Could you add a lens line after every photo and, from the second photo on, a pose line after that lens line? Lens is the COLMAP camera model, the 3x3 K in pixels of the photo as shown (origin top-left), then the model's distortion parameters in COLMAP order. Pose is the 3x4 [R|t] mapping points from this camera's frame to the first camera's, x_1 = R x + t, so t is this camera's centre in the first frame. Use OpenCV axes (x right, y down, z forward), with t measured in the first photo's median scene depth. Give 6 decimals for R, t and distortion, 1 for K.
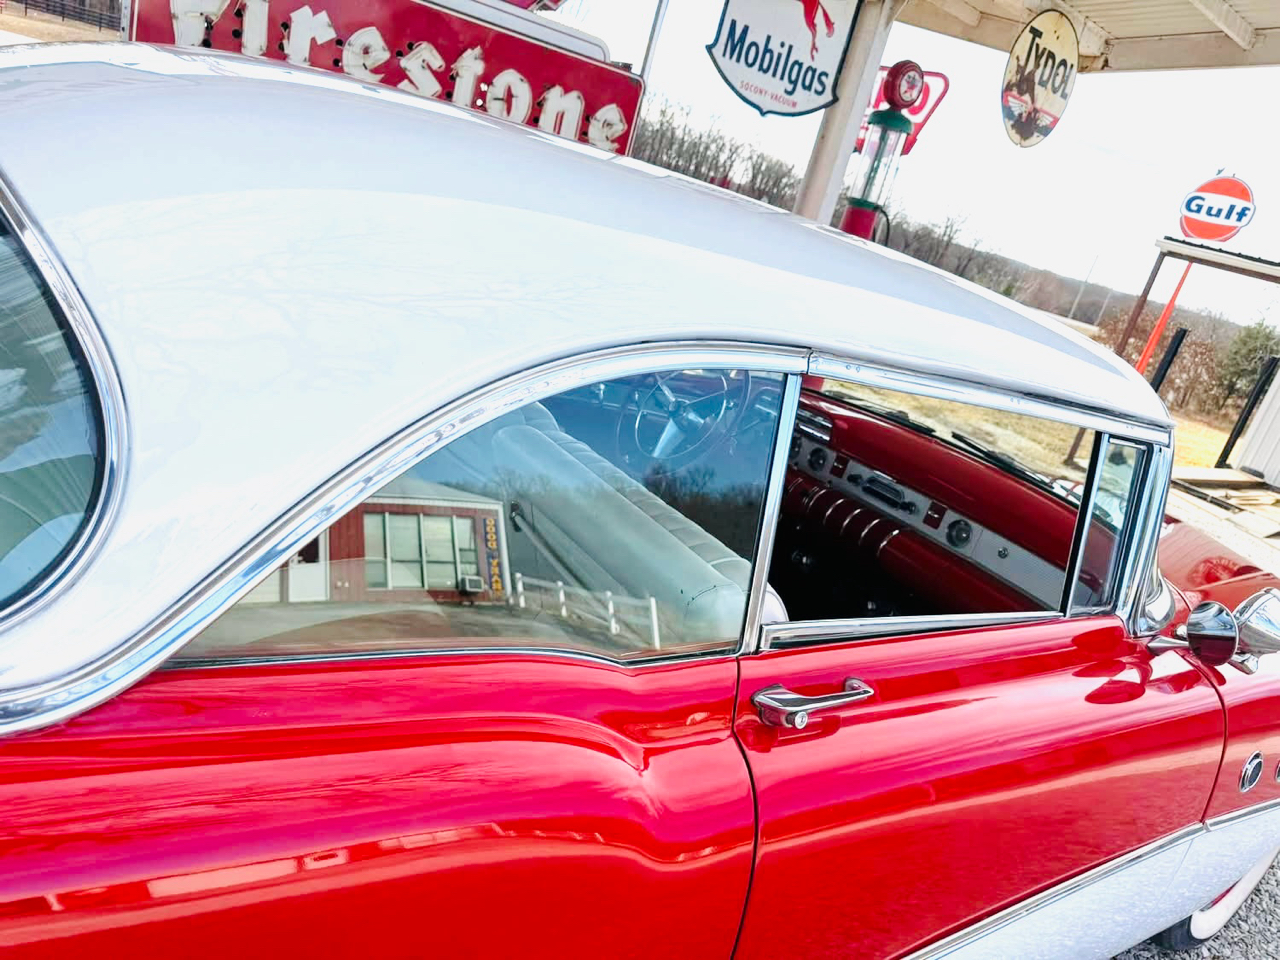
lens RADIAL K [[954.2, 0, 640.4], [0, 954.2, 538.1], [0, 0, 1]] dist [-0.036013, 0.000038]
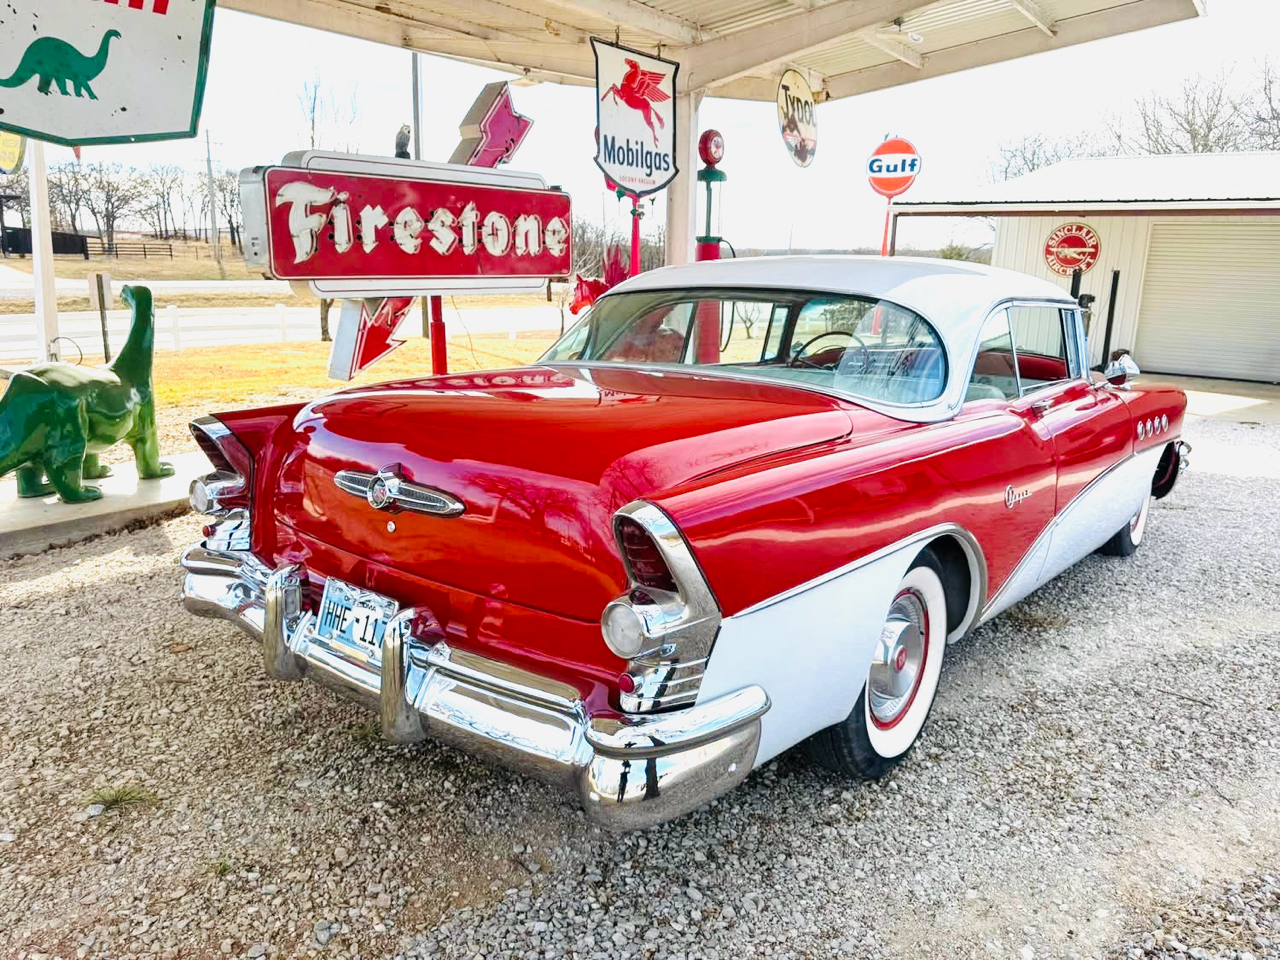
lens RADIAL K [[954.2, 0, 640.4], [0, 954.2, 538.1], [0, 0, 1]] dist [-0.036013, 0.000038]
pose [[0.922748, -0.314080, 0.223359, -0.316065], [0.322403, 0.946602, -0.000842, 0.013126], [-0.211167, 0.072788, 0.974736, -0.270768]]
